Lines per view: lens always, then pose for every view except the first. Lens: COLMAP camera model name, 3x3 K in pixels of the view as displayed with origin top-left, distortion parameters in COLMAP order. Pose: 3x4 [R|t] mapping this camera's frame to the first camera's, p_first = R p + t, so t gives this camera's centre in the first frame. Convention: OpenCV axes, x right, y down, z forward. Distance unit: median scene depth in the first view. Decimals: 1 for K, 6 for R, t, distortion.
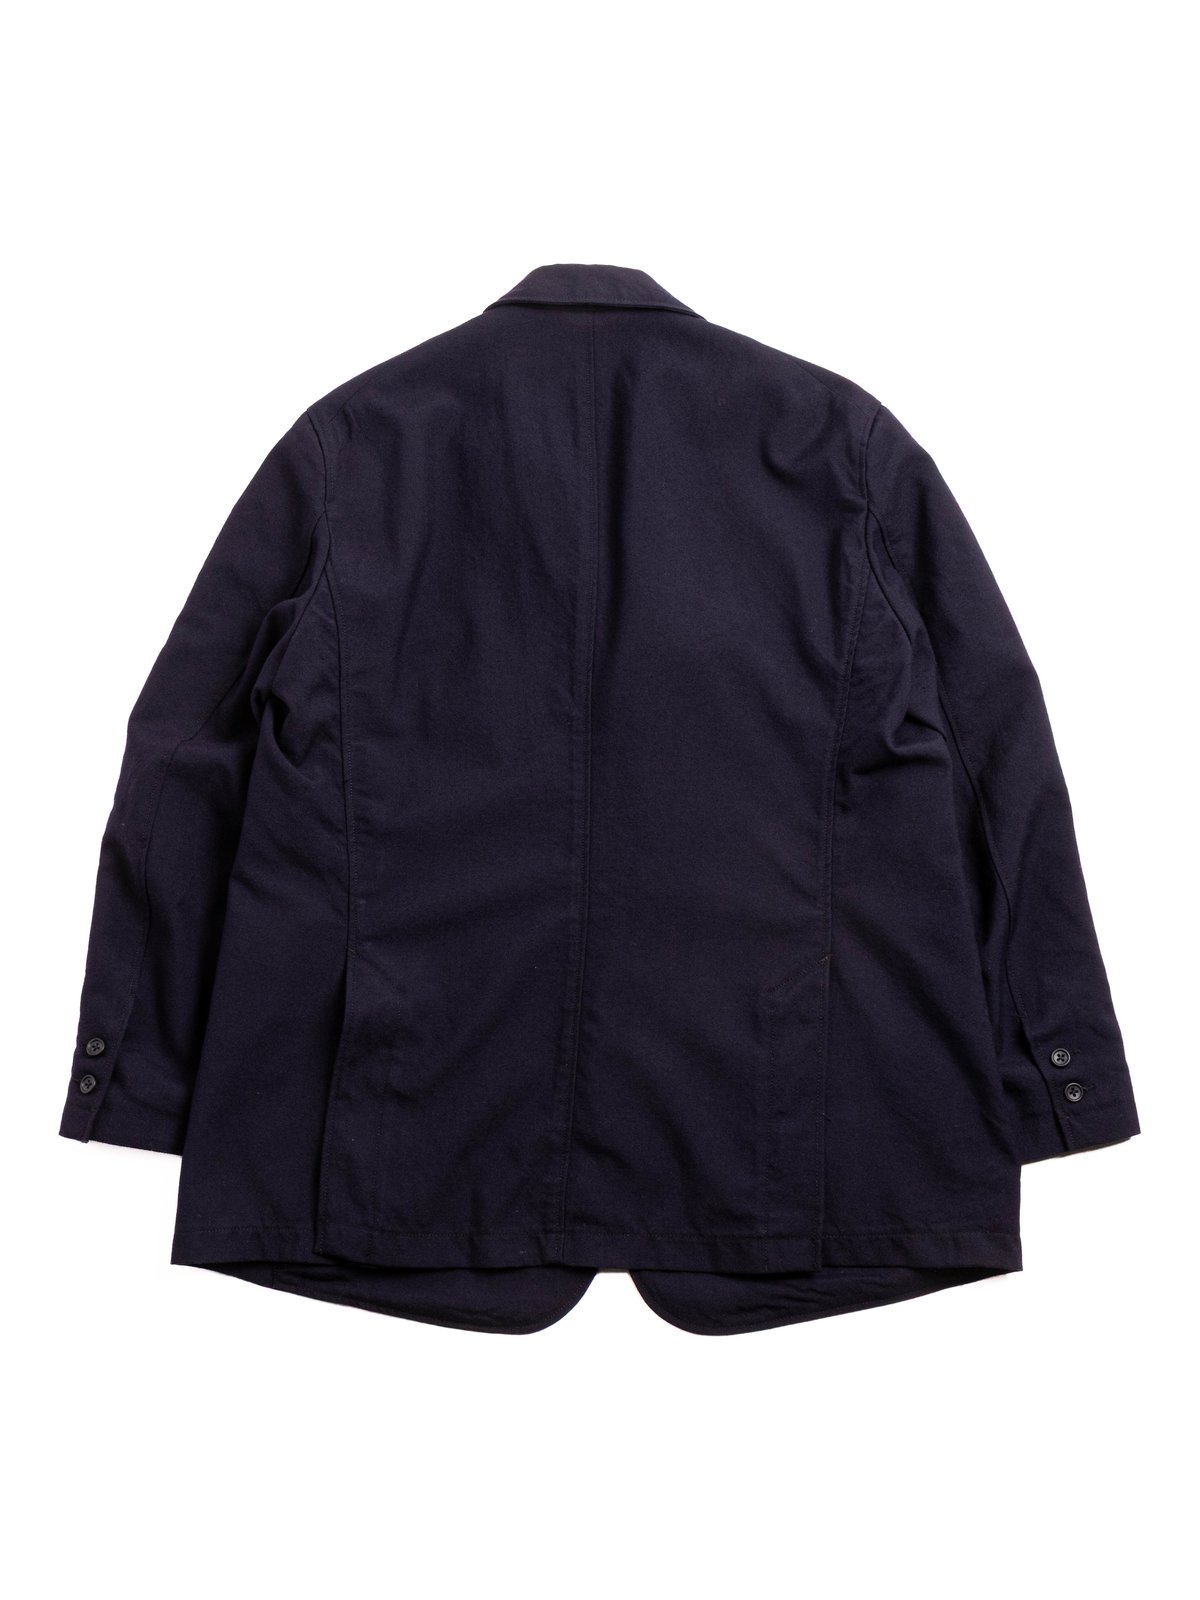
lens RADIAL K [[1735.7, 0, 635.8], [0, 1735.7, 796.2], [0, 0, 1]] dist [-0.117759, 0.000000]
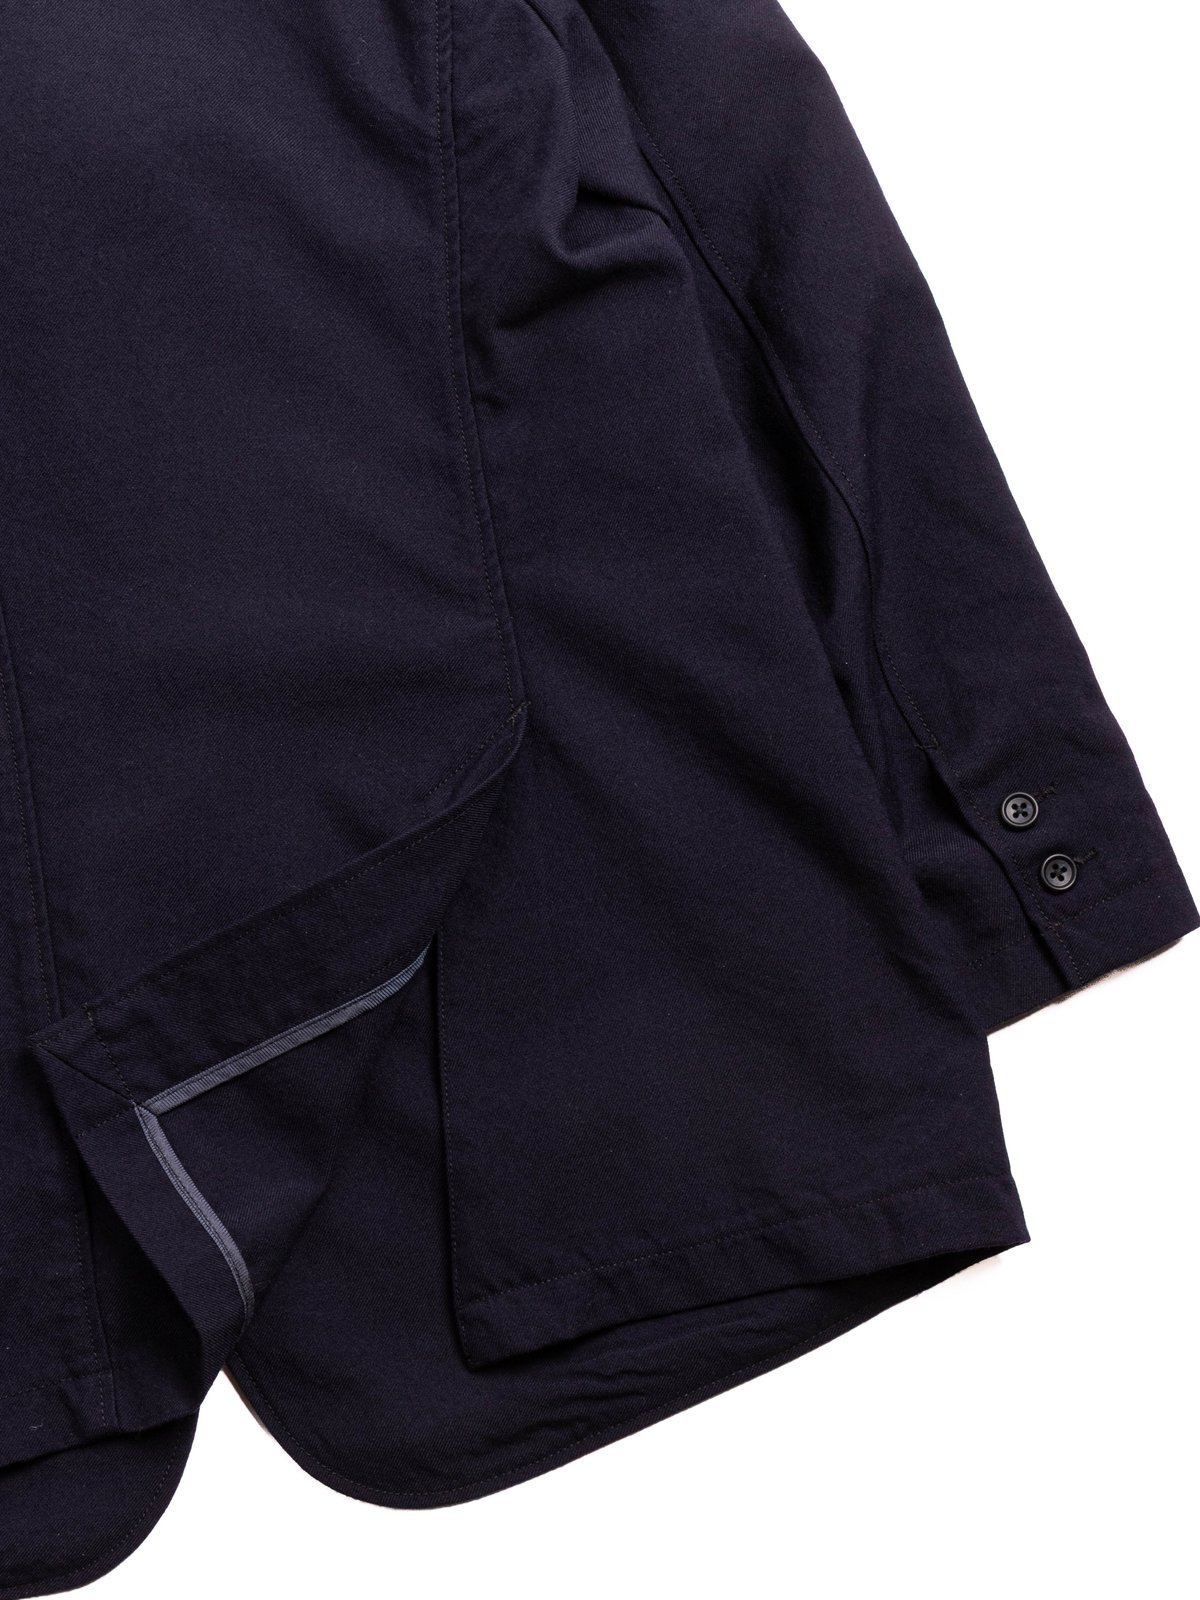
lens RADIAL K [[2448.2, 0, 601.1], [0, 2448.2, 799.4], [0, 0, 1]] dist [-0.155397, 0.000000]
pose [[0.972028, -0.207164, 0.110659, 0.050980], [0.198376, 0.976400, 0.085385, 0.063946], [-0.125736, -0.061044, 0.990184, 0.311914]]
